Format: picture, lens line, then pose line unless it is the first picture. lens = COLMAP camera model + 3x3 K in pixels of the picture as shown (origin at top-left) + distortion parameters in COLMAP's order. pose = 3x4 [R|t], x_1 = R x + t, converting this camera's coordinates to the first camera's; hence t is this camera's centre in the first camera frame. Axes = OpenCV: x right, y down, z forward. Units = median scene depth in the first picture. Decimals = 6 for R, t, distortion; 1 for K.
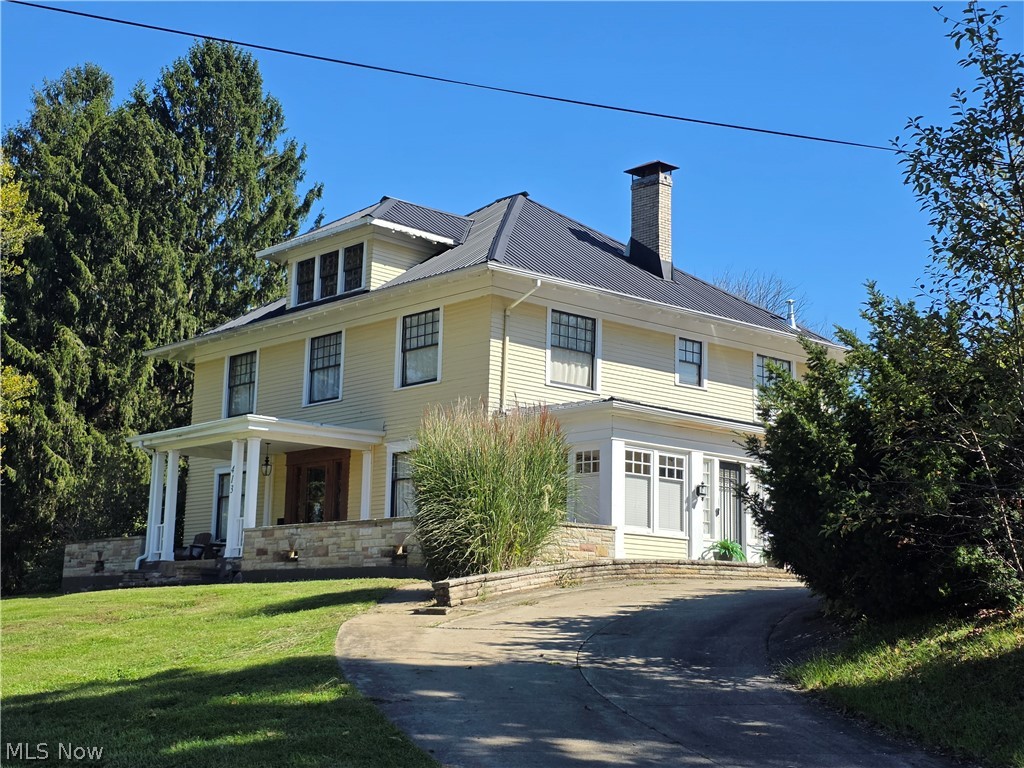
lens RADIAL K [[1466.3, 0, 512.0], [0, 1466.3, 384.0], [0, 0, 1]] dist [0.165927, -0.108362]
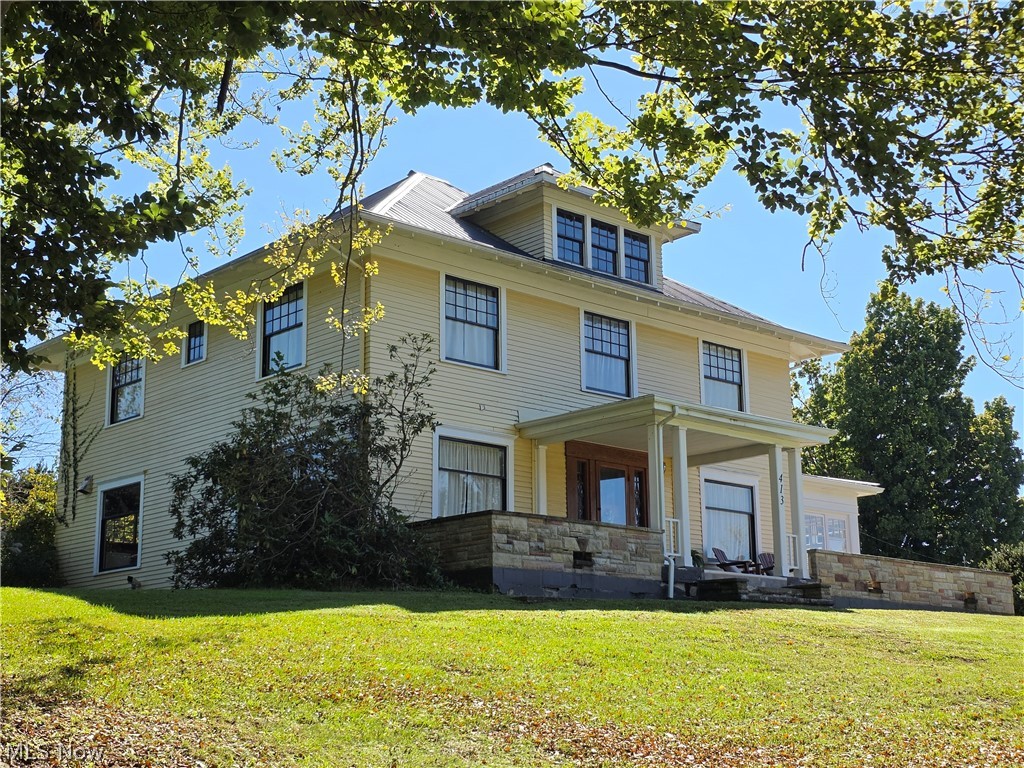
lens RADIAL K [[1466.3, 0, 512.0], [0, 1466.3, 384.0], [0, 0, 1]] dist [0.165927, -0.108362]
pose [[-0.031547, 0.197747, 0.979745, -1.041105], [-0.157038, 0.967078, -0.200247, 0.201420], [-0.987089, -0.160174, 0.000545, 1.138273]]
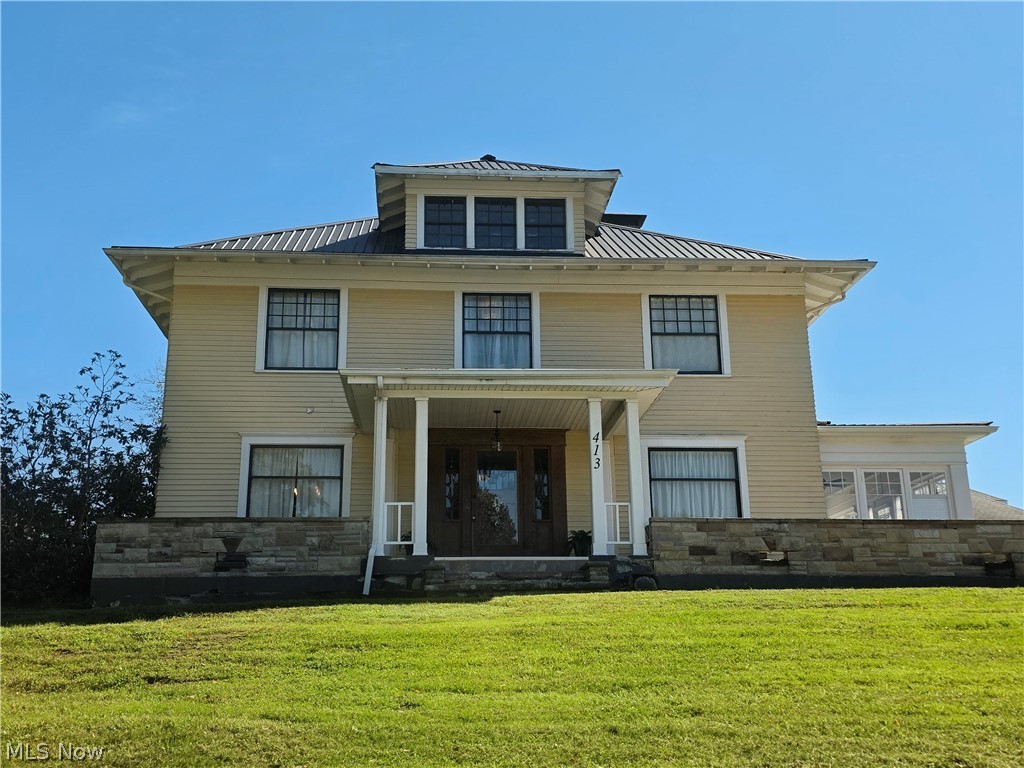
lens RADIAL K [[1070.2, 0, 512.0], [0, 1070.2, 384.0], [0, 0, 1]] dist [0.090322, -0.021868]
pose [[0.603068, 0.186038, 0.775693, -0.623563], [-0.107367, 0.982506, -0.152166, 0.115058], [-0.790431, 0.008483, 0.612492, 0.683313]]
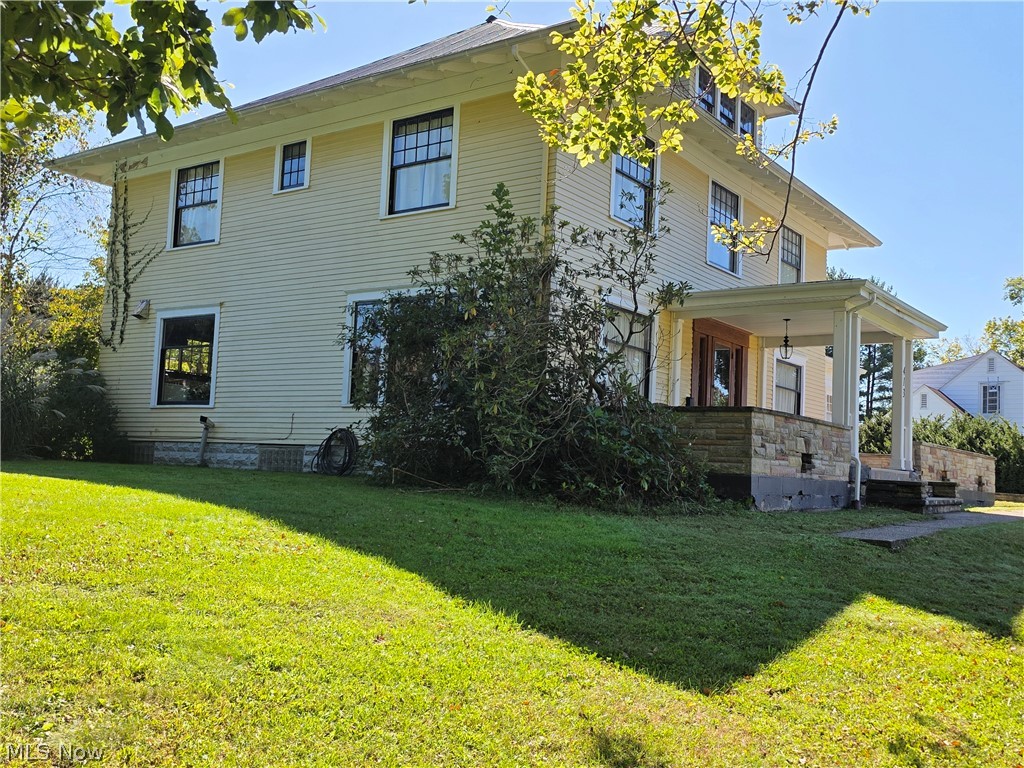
lens RADIAL K [[990.9, 0, 512.0], [0, 990.9, 384.0], [0, 0, 1]] dist [0.081996, -0.013490]
pose [[-0.230327, 0.051378, 0.971756, -0.700313], [-0.211750, 0.972030, -0.101582, 0.171823], [-0.949795, -0.229166, -0.213006, 1.313891]]
